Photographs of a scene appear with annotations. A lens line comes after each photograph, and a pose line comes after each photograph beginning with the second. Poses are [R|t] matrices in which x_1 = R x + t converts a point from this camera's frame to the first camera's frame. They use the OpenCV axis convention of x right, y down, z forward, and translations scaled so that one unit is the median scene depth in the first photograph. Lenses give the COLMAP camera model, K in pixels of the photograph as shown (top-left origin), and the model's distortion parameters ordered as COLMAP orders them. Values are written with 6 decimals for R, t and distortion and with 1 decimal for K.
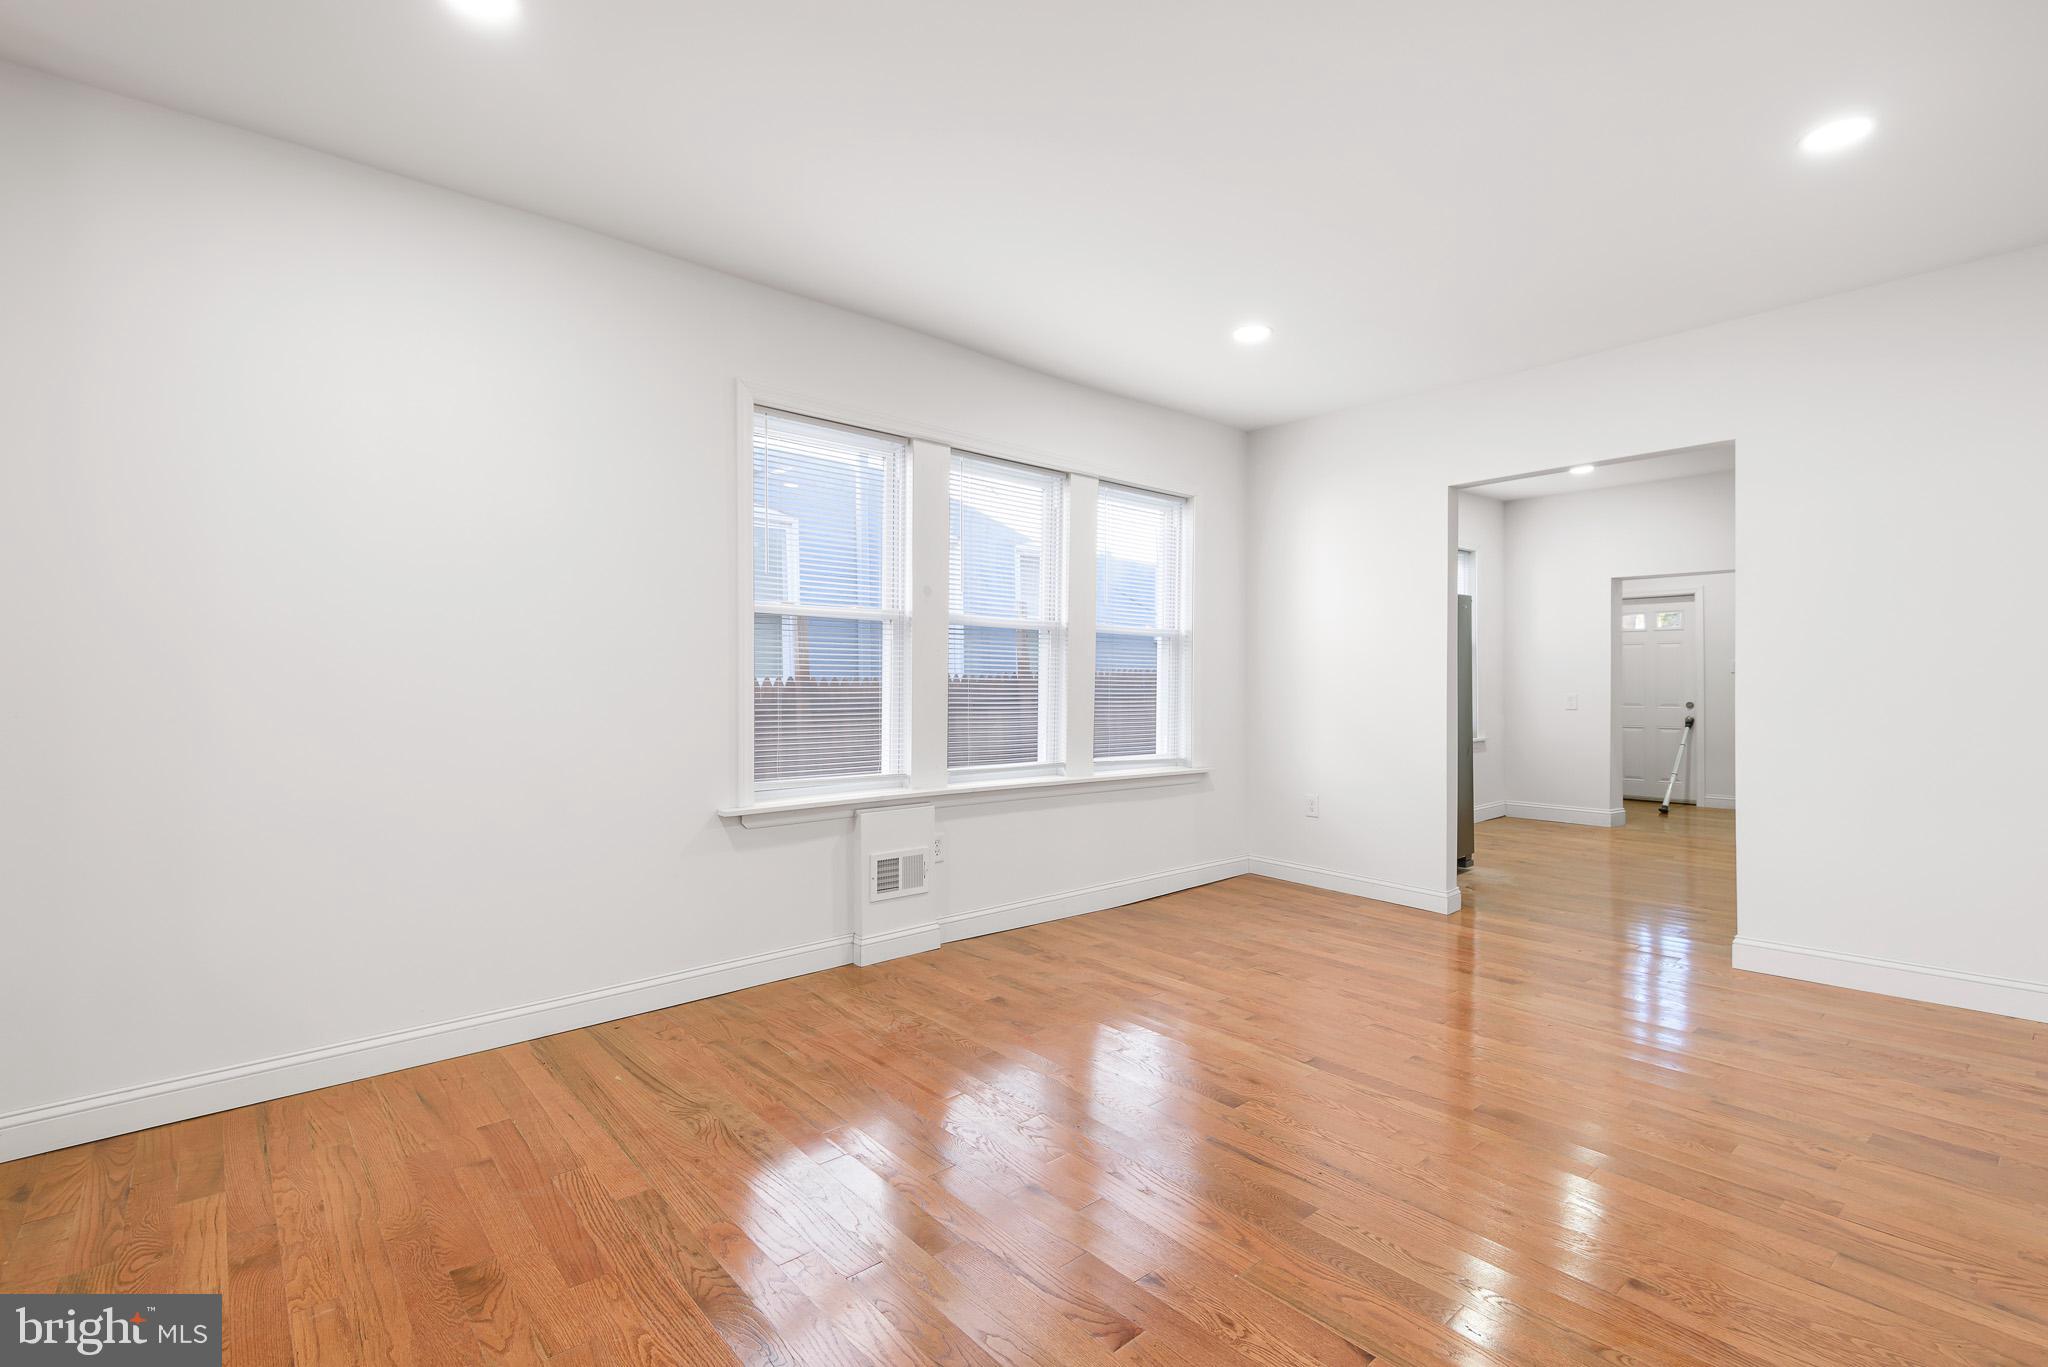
lens RADIAL K [[947.9, 0, 1012.9], [0, 947.9, 683.0], [0, 0, 1]] dist [0.002277, -0.002831]
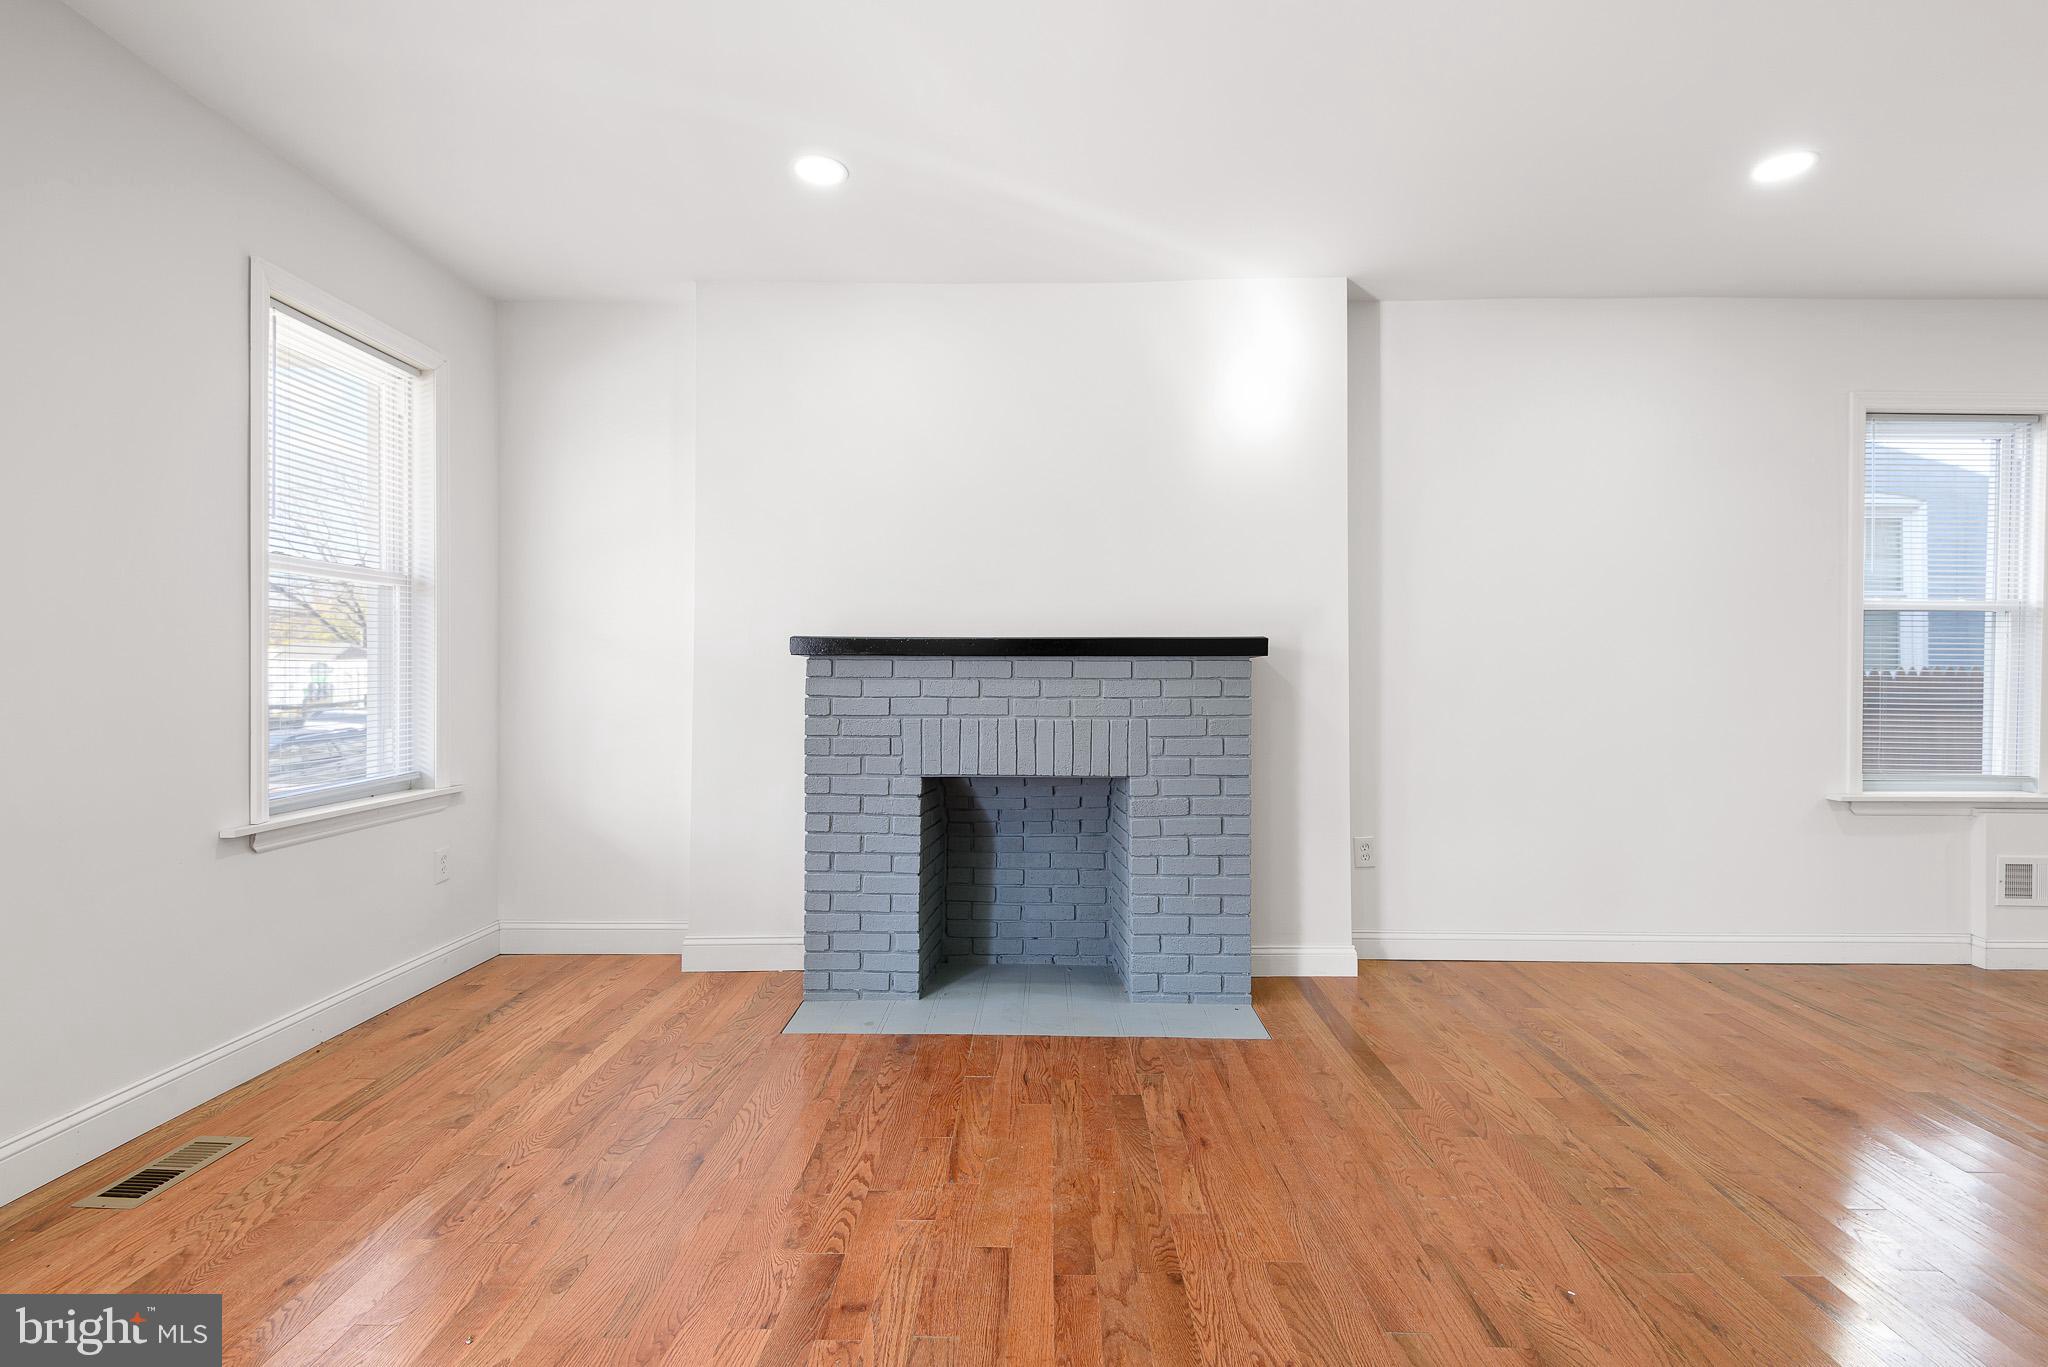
lens RADIAL K [[947.9, 0, 1028.7], [0, 947.9, 670.8], [0, 0, 1]] dist [0.002277, -0.002831]
pose [[0.739200, 0.006563, -0.673454, -0.248181], [-0.008680, 0.999962, 0.000217, 0.001109], [0.673430, 0.005685, 0.739229, -0.402135]]
